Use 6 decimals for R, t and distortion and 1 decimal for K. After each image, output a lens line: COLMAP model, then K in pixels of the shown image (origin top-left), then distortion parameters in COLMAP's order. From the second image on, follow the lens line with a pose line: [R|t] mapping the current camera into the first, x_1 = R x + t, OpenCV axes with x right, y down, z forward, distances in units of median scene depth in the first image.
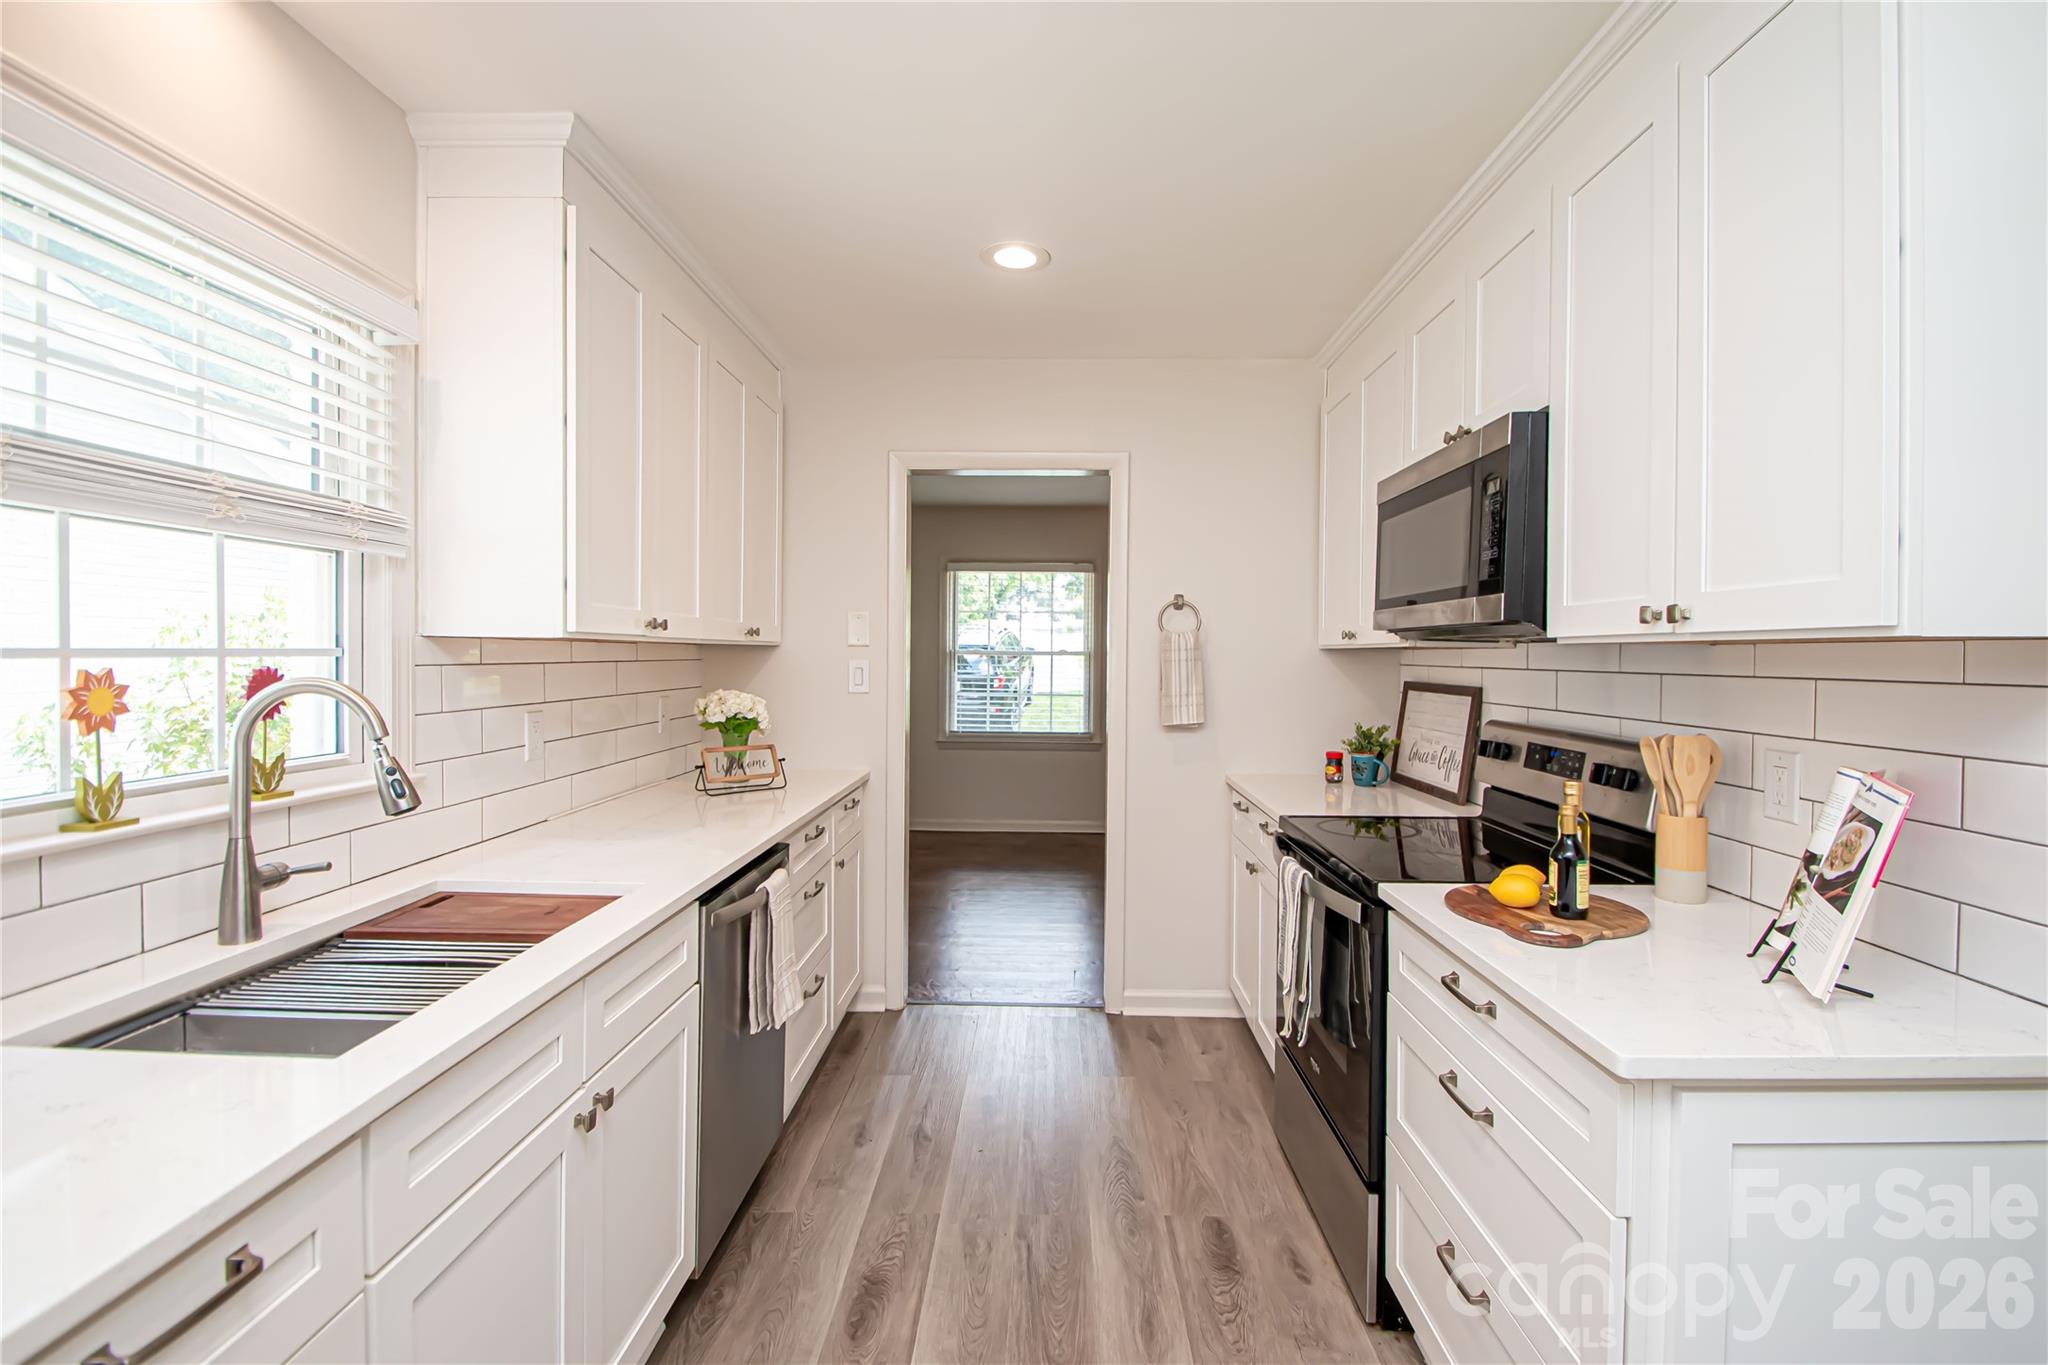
lens RADIAL K [[918.3, 0, 1030.4], [0, 918.3, 657.1], [0, 0, 1]] dist [0.021364, -0.019096]
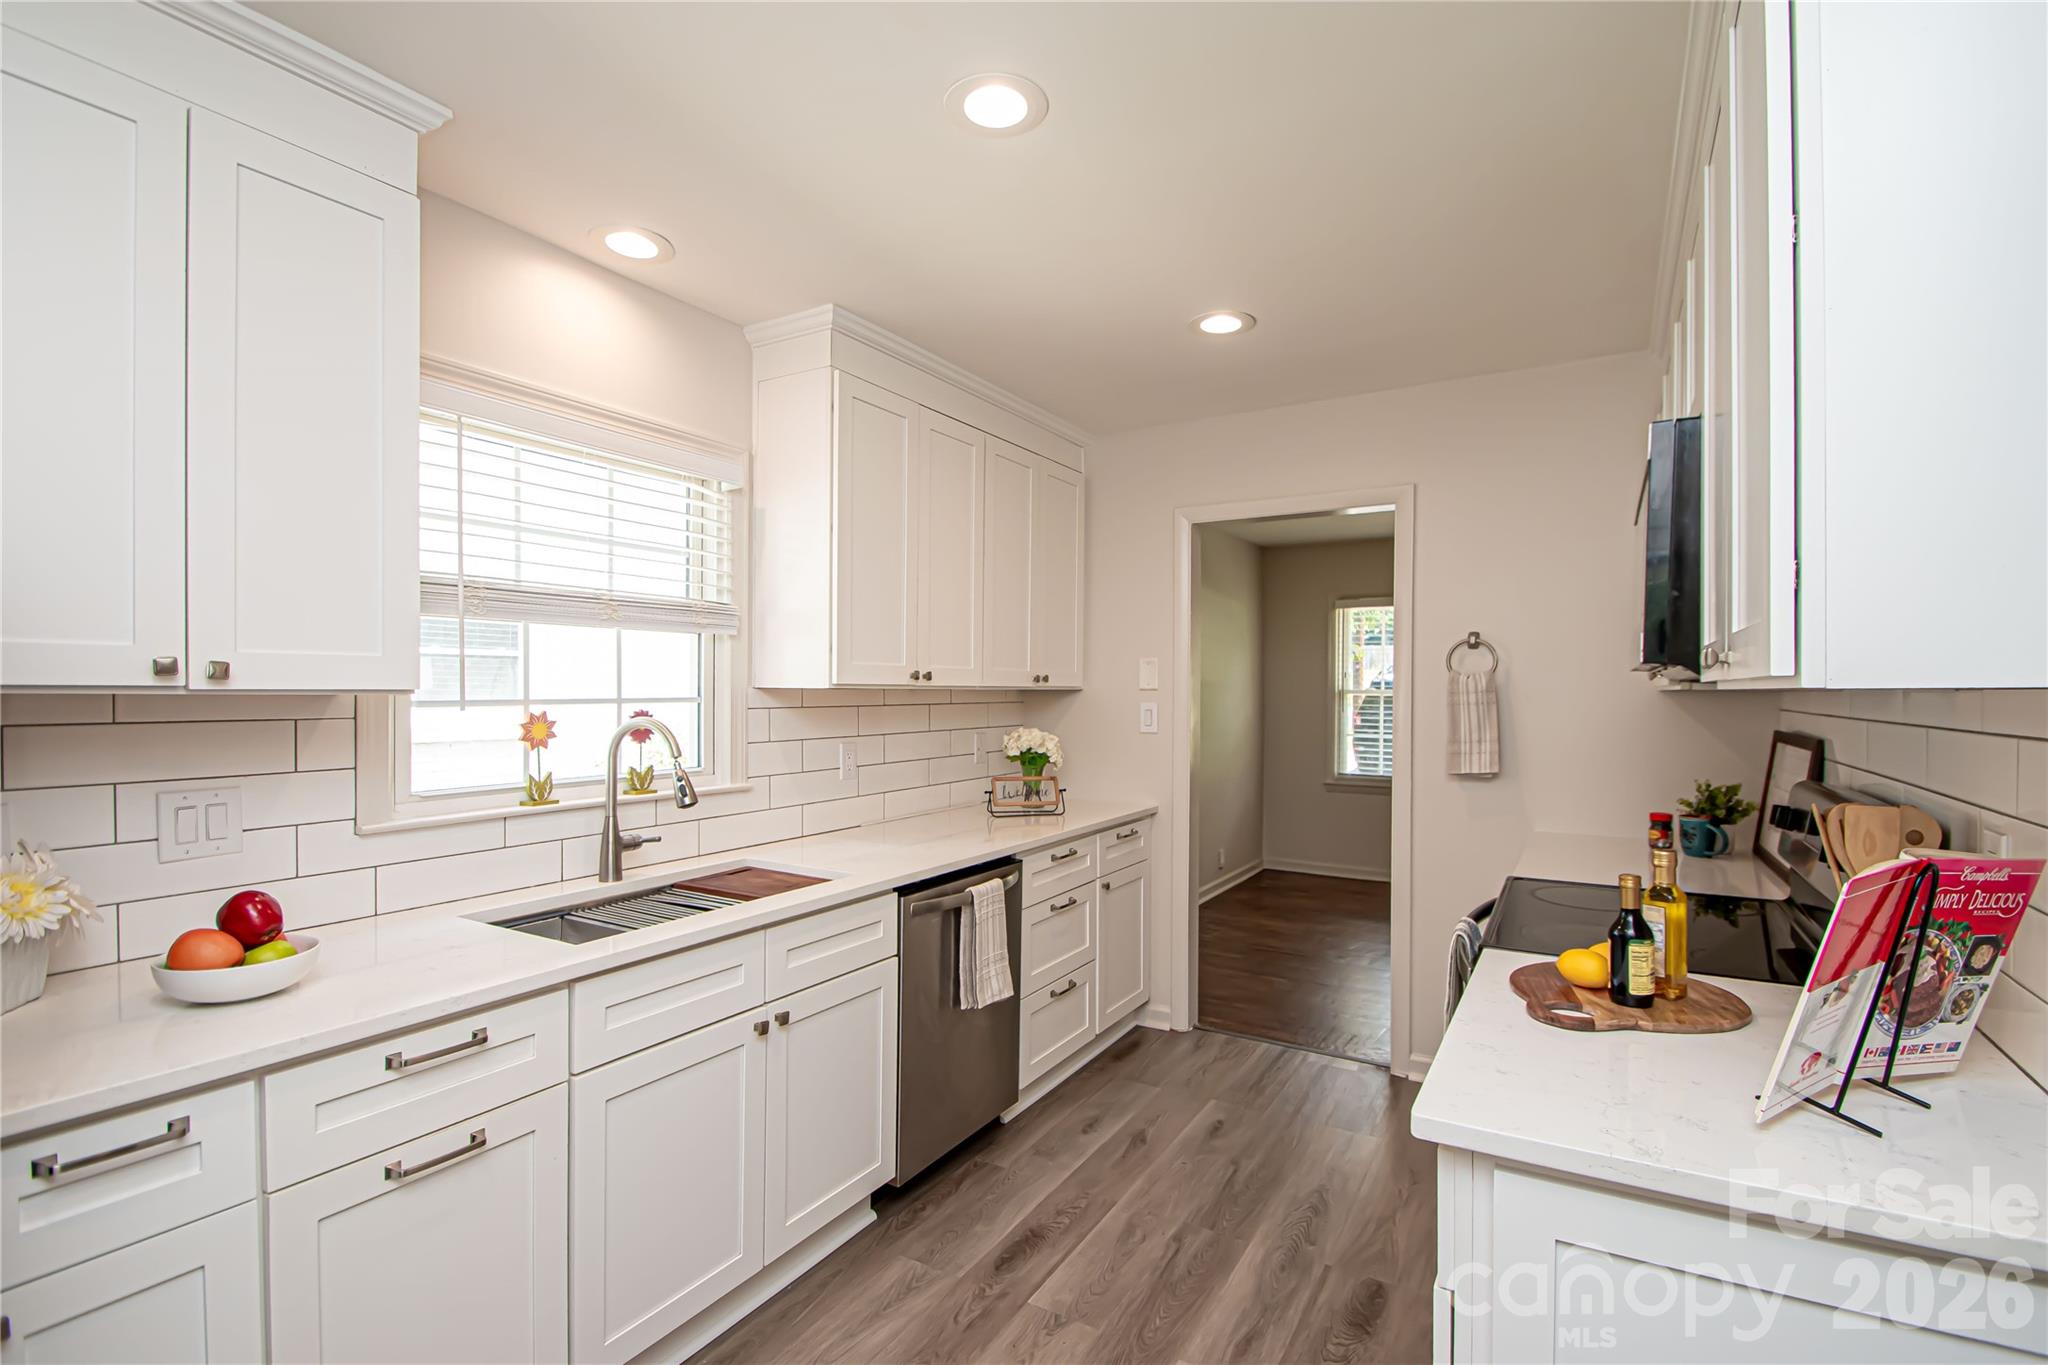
lens RADIAL K [[918.2, 0, 1024.0], [0, 918.2, 682.5], [0, 0, 1]] dist [0.020643, -0.019567]
pose [[0.872112, -0.008782, -0.489227, 0.401055], [0.002162, 0.999898, -0.014094, -0.010045], [0.489301, 0.011234, 0.872042, -0.039096]]
